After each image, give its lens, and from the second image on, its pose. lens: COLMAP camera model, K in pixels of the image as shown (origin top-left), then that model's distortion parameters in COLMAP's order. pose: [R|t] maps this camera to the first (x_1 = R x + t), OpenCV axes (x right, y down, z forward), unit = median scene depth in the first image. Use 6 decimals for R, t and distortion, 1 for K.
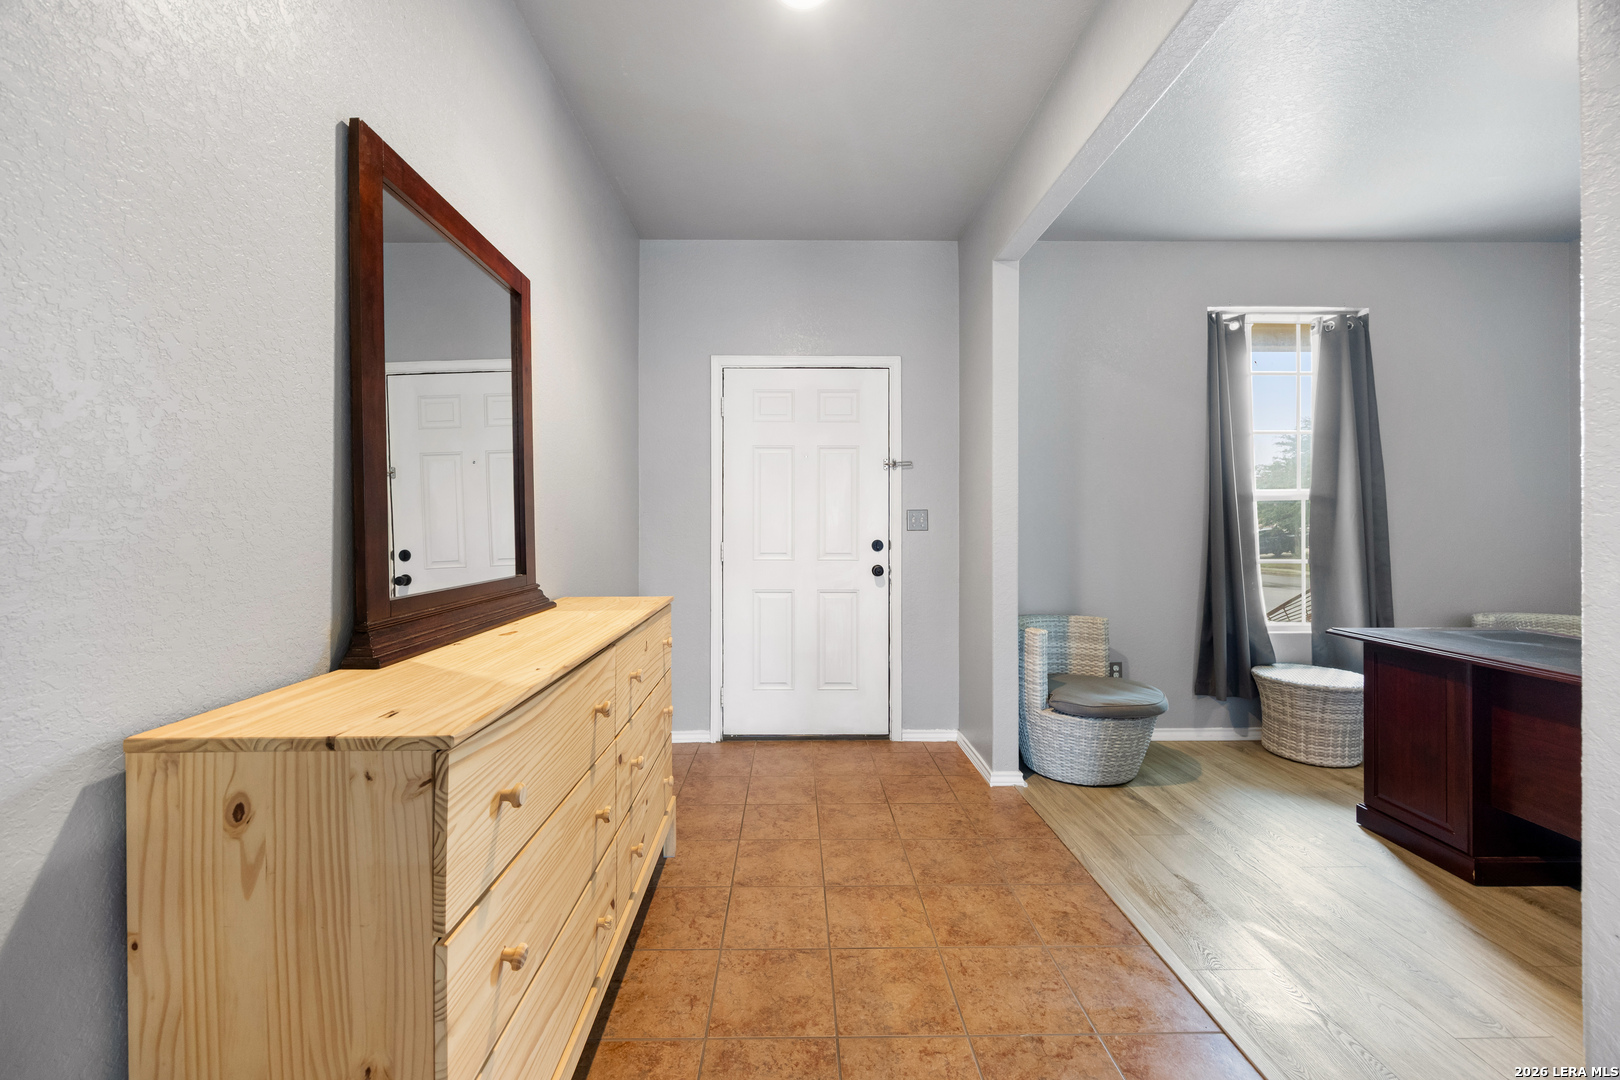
lens RADIAL K [[640.5, 0, 794.1], [0, 640.5, 524.3], [0, 0, 1]] dist [-0.000698, -0.000124]
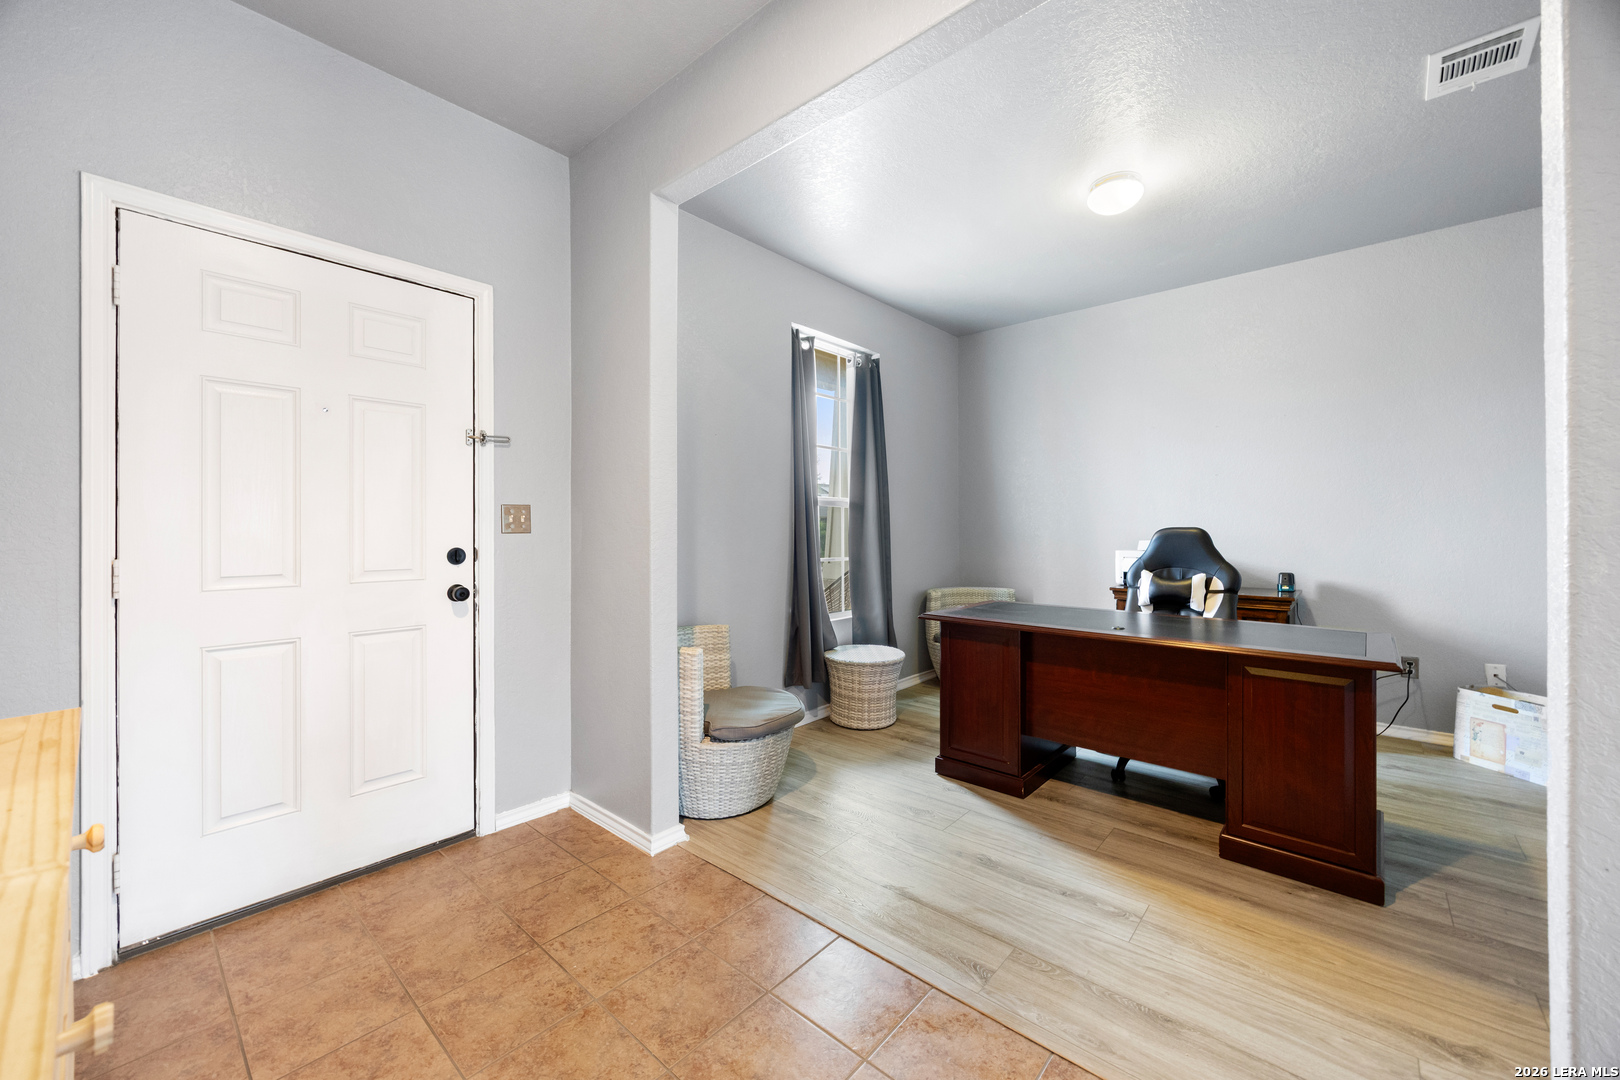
lens RADIAL K [[630.8, 0, 814.0], [0, 630.8, 527.3], [0, 0, 1]] dist [-0.001659, -0.000030]
pose [[0.662787, 0.000342, 0.748808, -0.130218], [-0.001864, 0.999998, 0.001193, 0.001507], [-0.748806, -0.002186, 0.662786, 0.303431]]
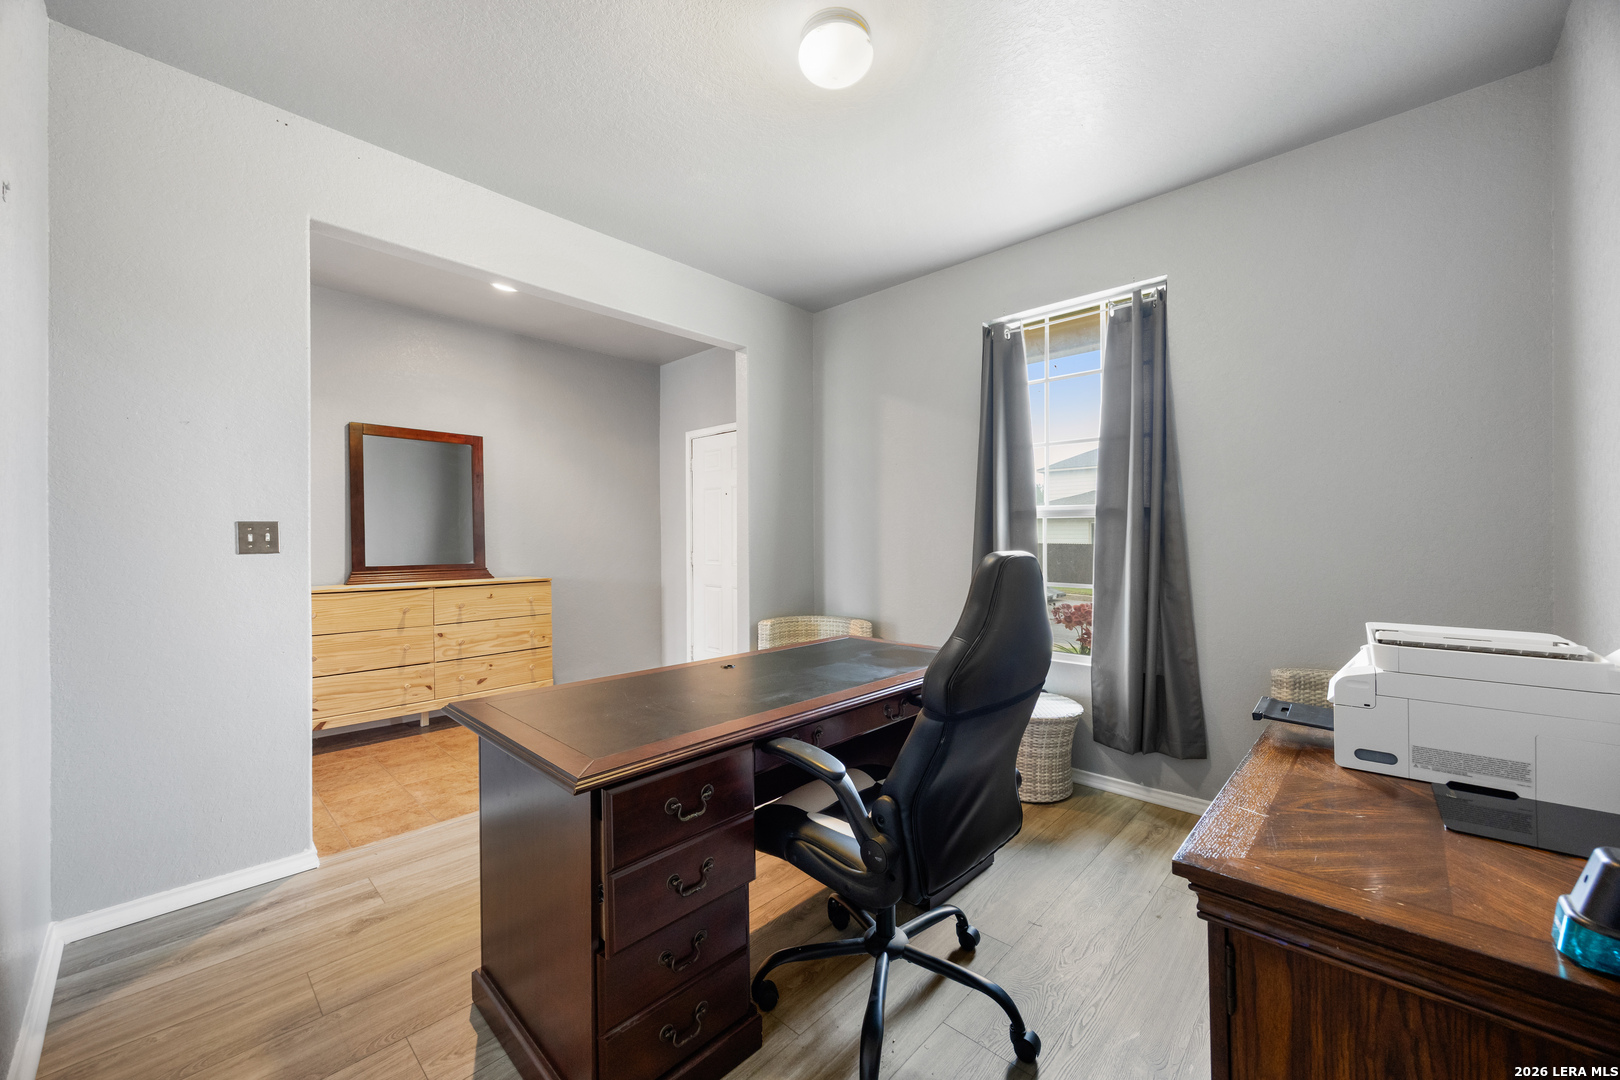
lens RADIAL K [[629.1, 0, 797.6], [0, 629.1, 534.5], [0, 0, 1]] dist [-0.002620, -0.000307]
pose [[0.710110, -0.005914, -0.704066, 1.254956], [0.002427, 0.999979, -0.005951, -0.004695], [0.704086, 0.002517, 0.710110, 0.114327]]
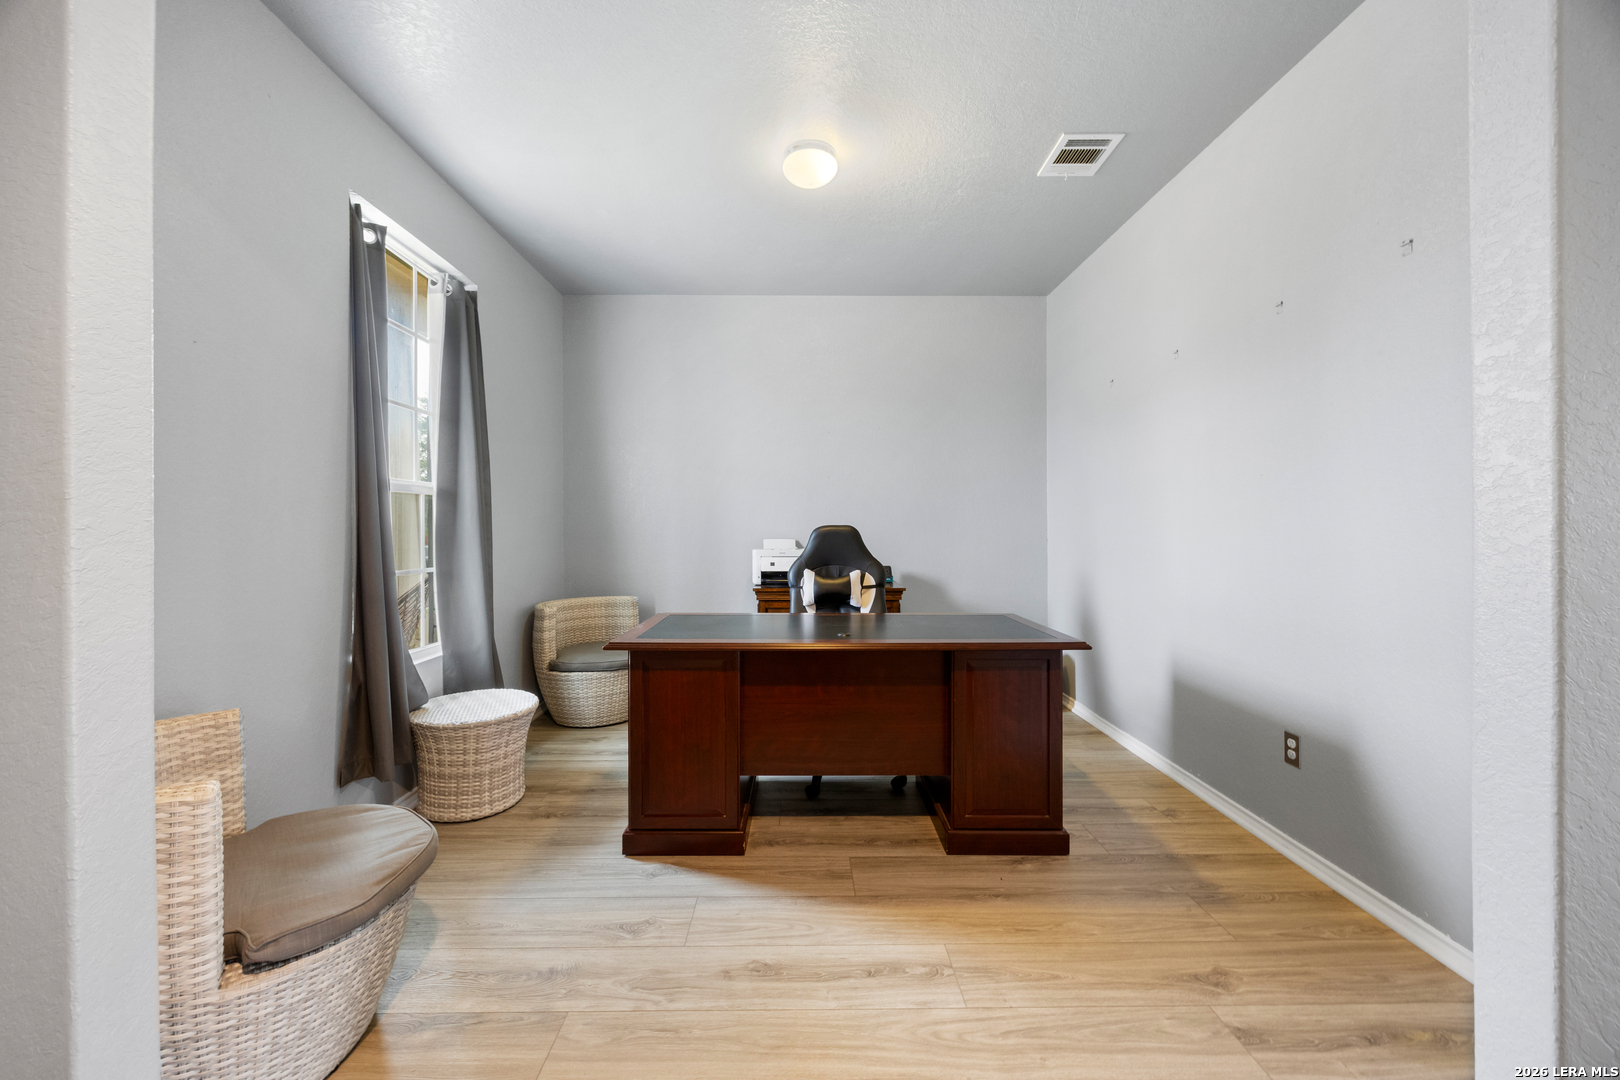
lens RADIAL K [[622.5, 0, 807.6], [0, 622.5, 529.5], [0, 0, 1]] dist [-0.002053, -0.000339]
pose [[-0.007677, -0.000083, 0.999971, 0.006569], [-0.003221, 0.999995, 0.000058, 0.008457], [-0.999965, -0.003220, -0.007678, 0.593010]]
